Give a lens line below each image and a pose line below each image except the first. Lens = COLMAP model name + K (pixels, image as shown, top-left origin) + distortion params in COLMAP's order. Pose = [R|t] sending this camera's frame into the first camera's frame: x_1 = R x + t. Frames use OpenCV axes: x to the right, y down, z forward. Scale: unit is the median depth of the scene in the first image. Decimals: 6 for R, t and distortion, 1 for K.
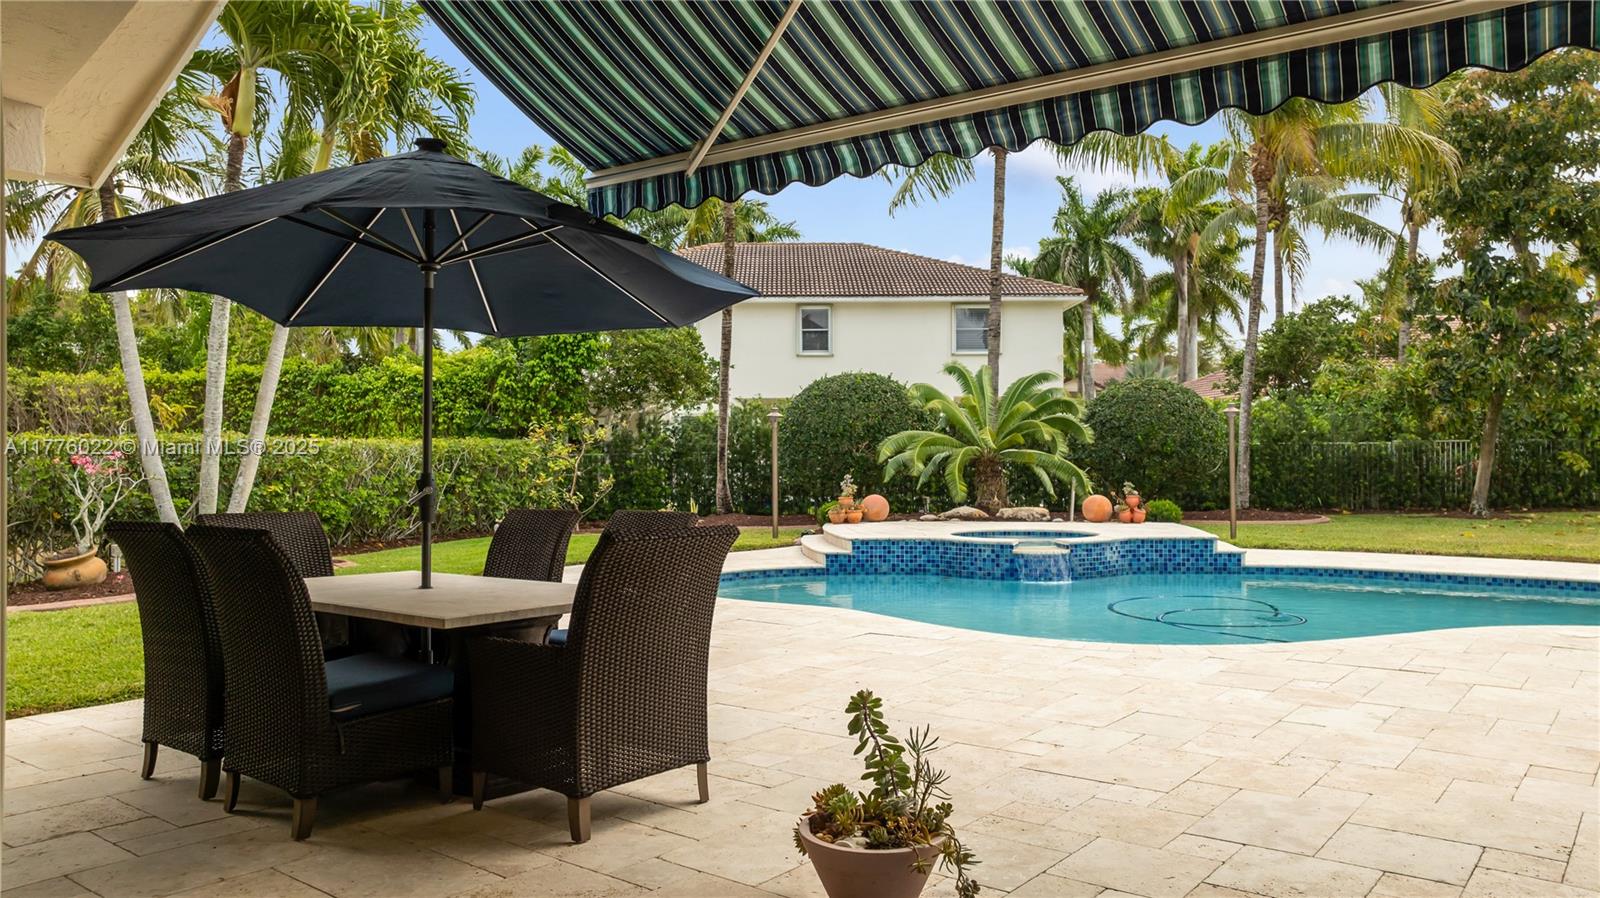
lens RADIAL K [[1128.5, 0, 803.3], [0, 1128.5, 445.5], [0, 0, 1]] dist [-0.043357, 0.044705]
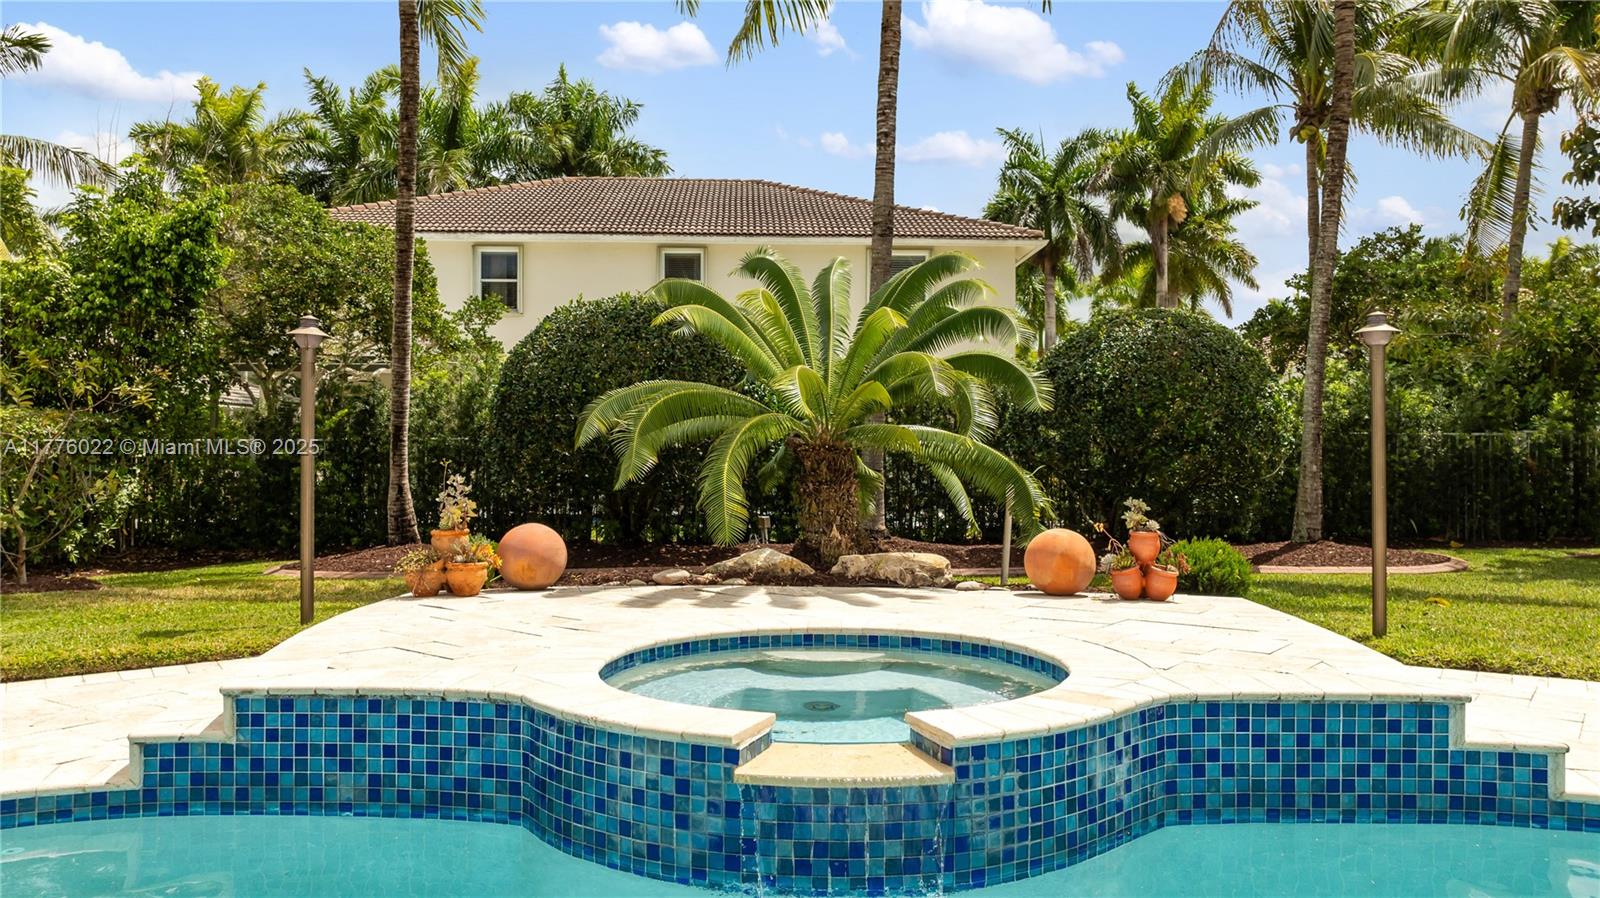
lens RADIAL K [[1130.1, 0, 803.2], [0, 1130.1, 460.0], [0, 0, 1]] dist [-0.023614, 0.009901]
pose [[0.999393, 0.009105, 0.033631, 0.145240], [-0.009450, 0.999904, 0.010102, 0.014324], [-0.033536, -0.010413, 0.999383, 0.560019]]
